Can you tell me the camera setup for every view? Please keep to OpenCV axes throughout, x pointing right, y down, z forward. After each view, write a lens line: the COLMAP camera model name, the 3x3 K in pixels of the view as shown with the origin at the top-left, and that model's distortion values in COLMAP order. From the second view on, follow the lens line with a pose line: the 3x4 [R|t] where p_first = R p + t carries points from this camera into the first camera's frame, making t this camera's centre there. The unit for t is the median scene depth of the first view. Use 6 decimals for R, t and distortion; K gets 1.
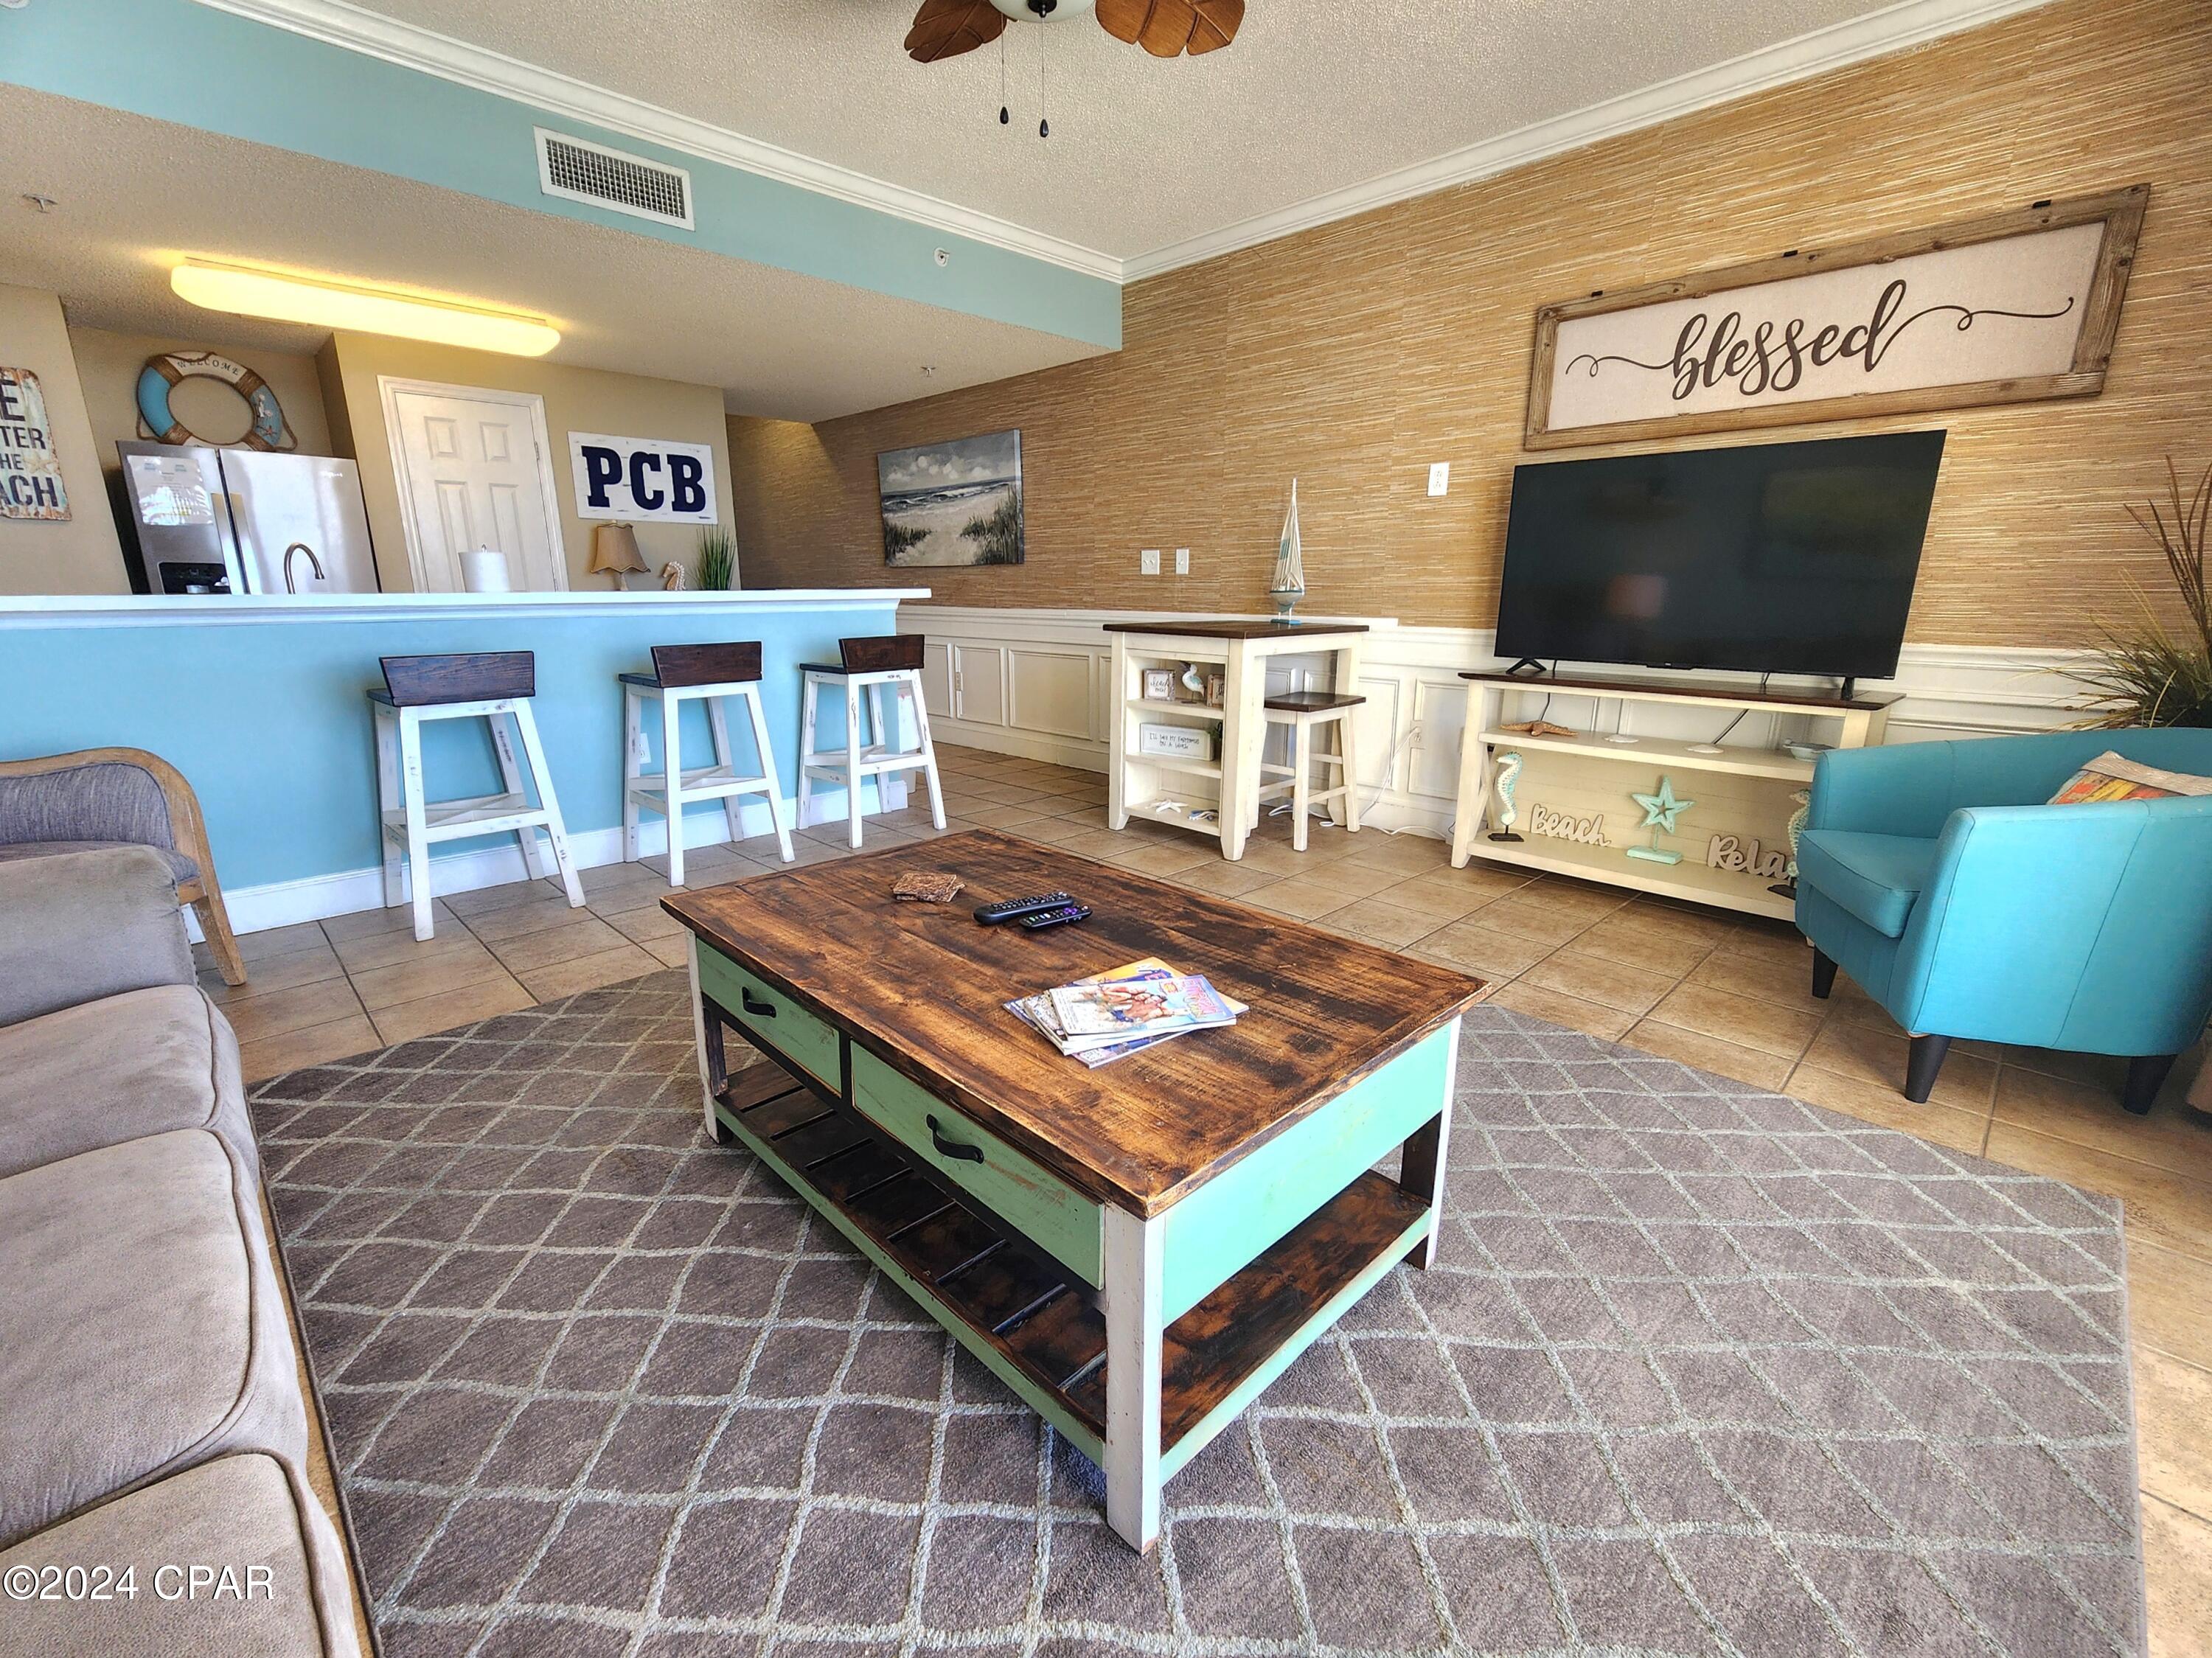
lens RADIAL K [[942.2, 0, 1103.3], [0, 942.2, 835.0], [0, 0, 1]] dist [-0.003174, 0.000914]
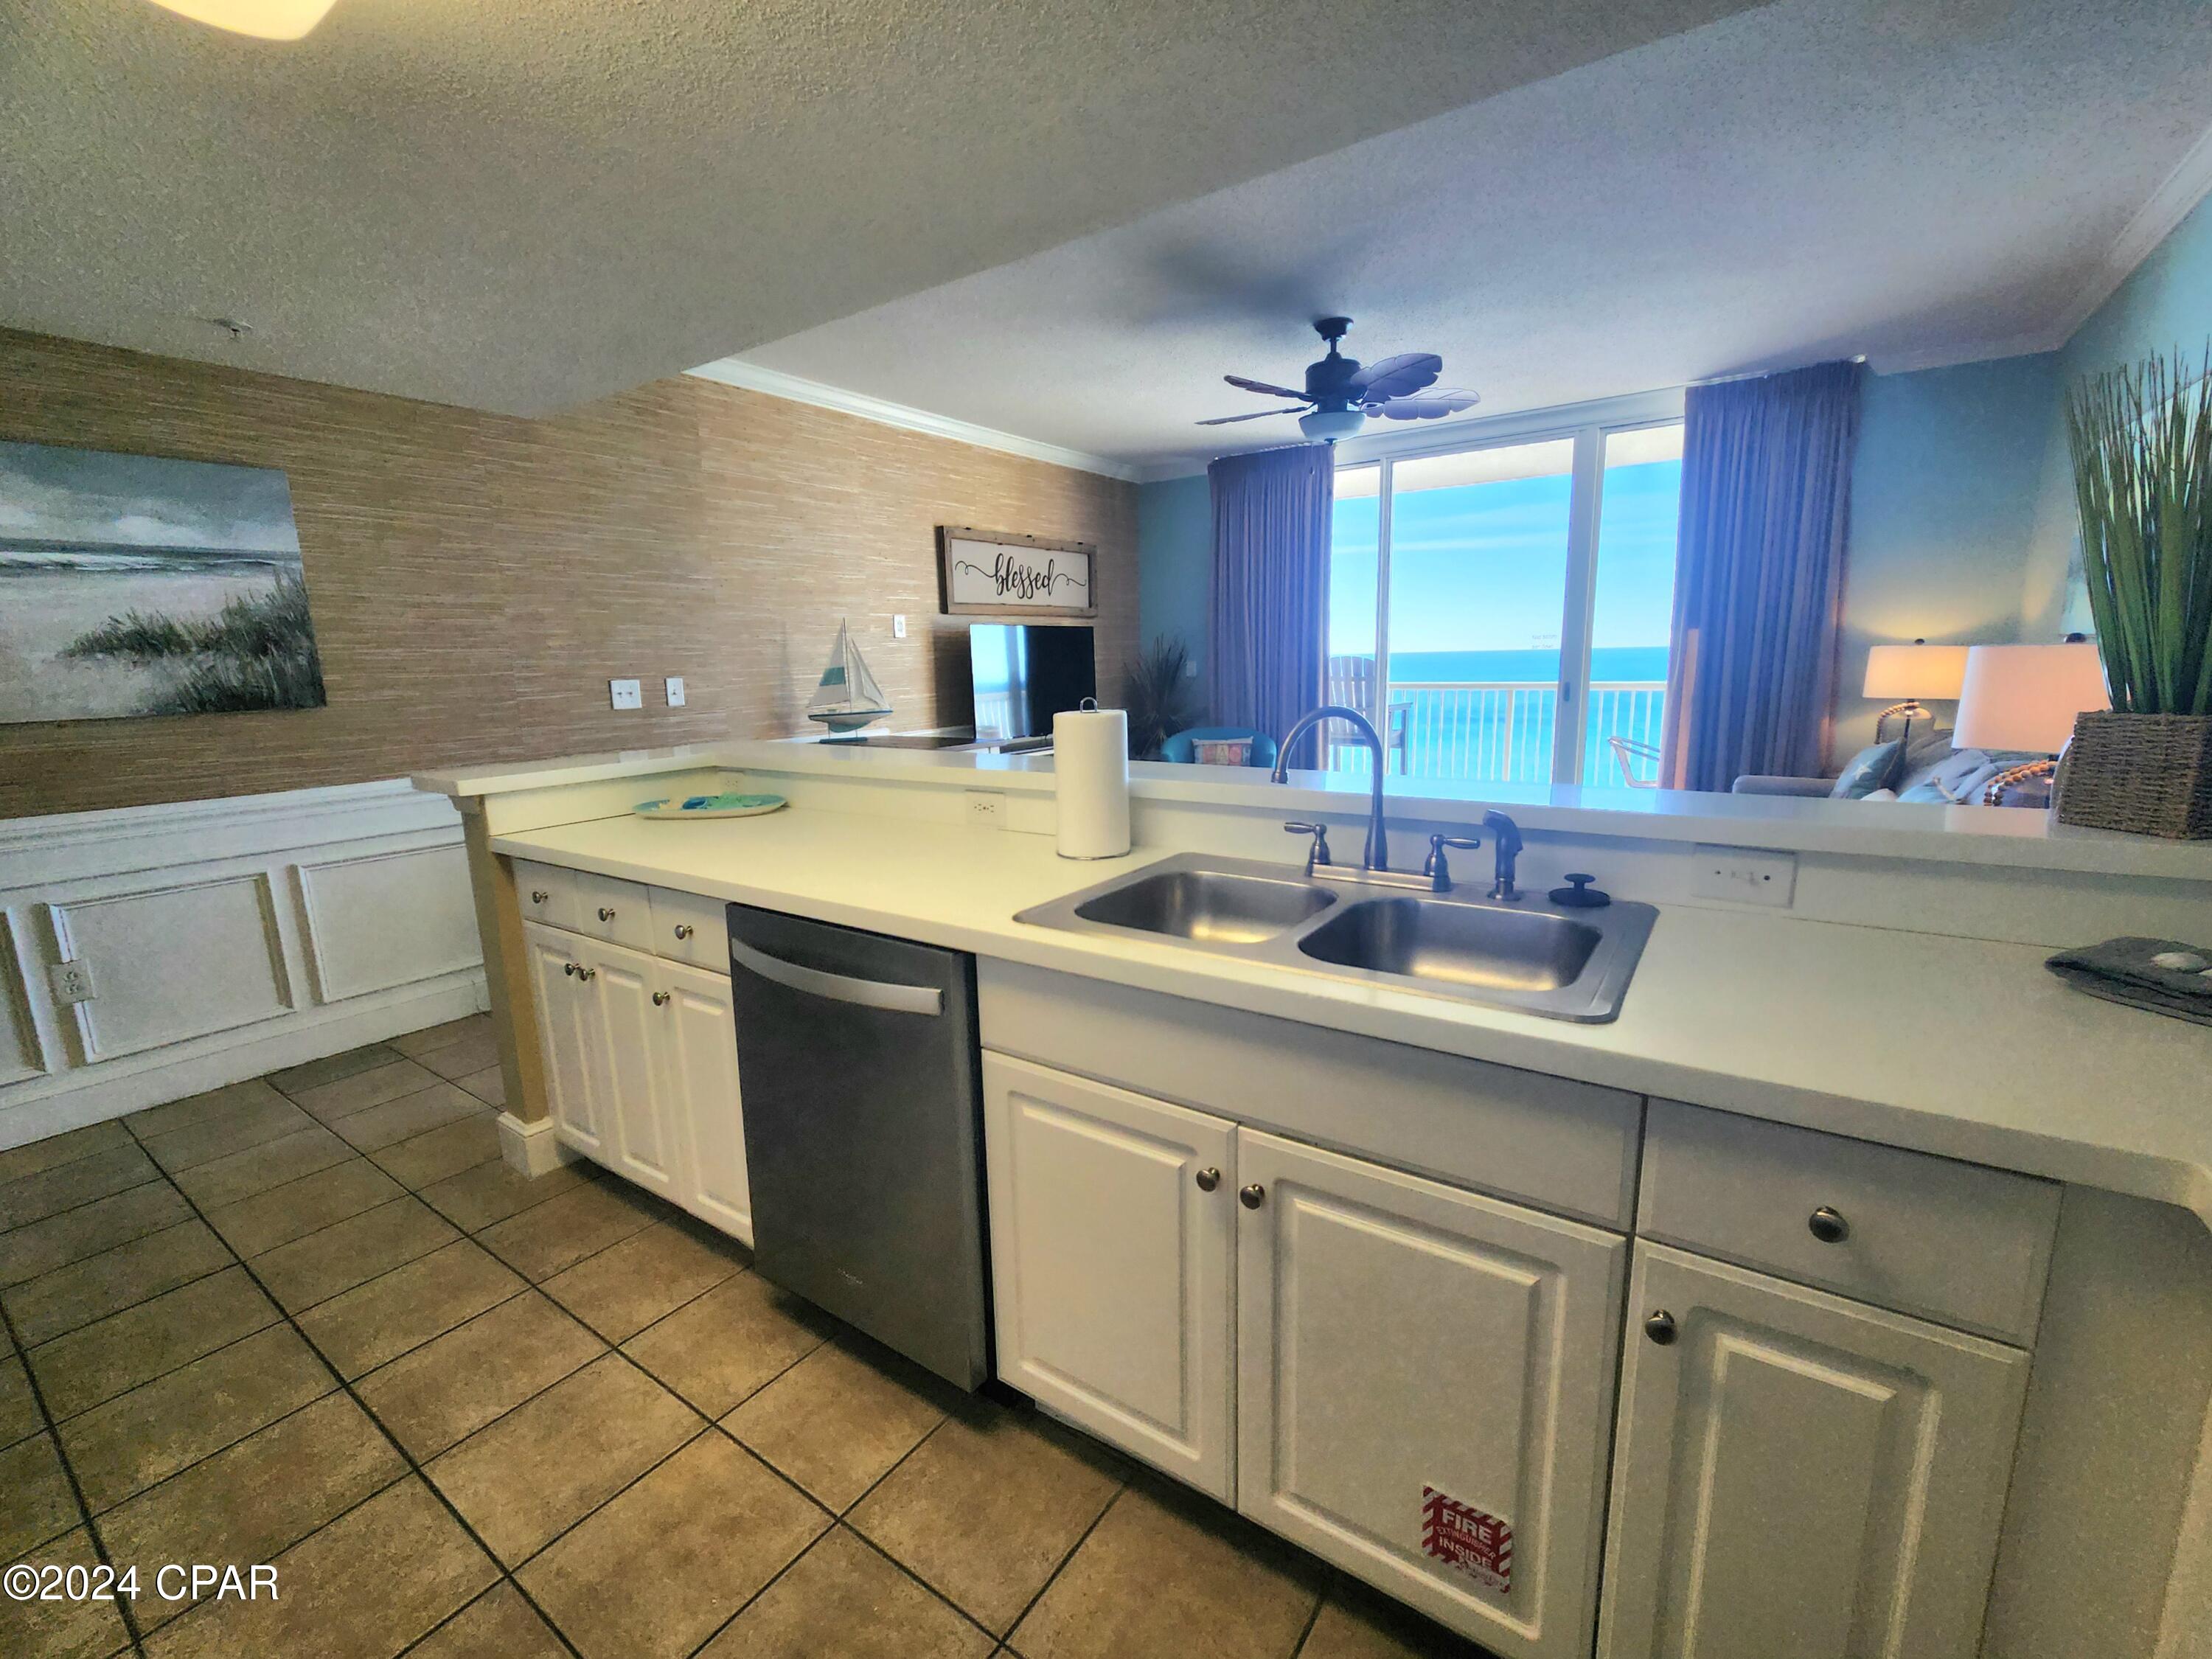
lens RADIAL K [[942.3, 0, 1108.6], [0, 942.3, 834.2], [0, 0, 1]] dist [-0.003174, 0.000914]
pose [[-0.182149, -0.177466, 0.967123, -1.039011], [0.277779, 0.934225, 0.223746, -0.308300], [-0.943218, 0.309401, -0.120872, 0.944076]]
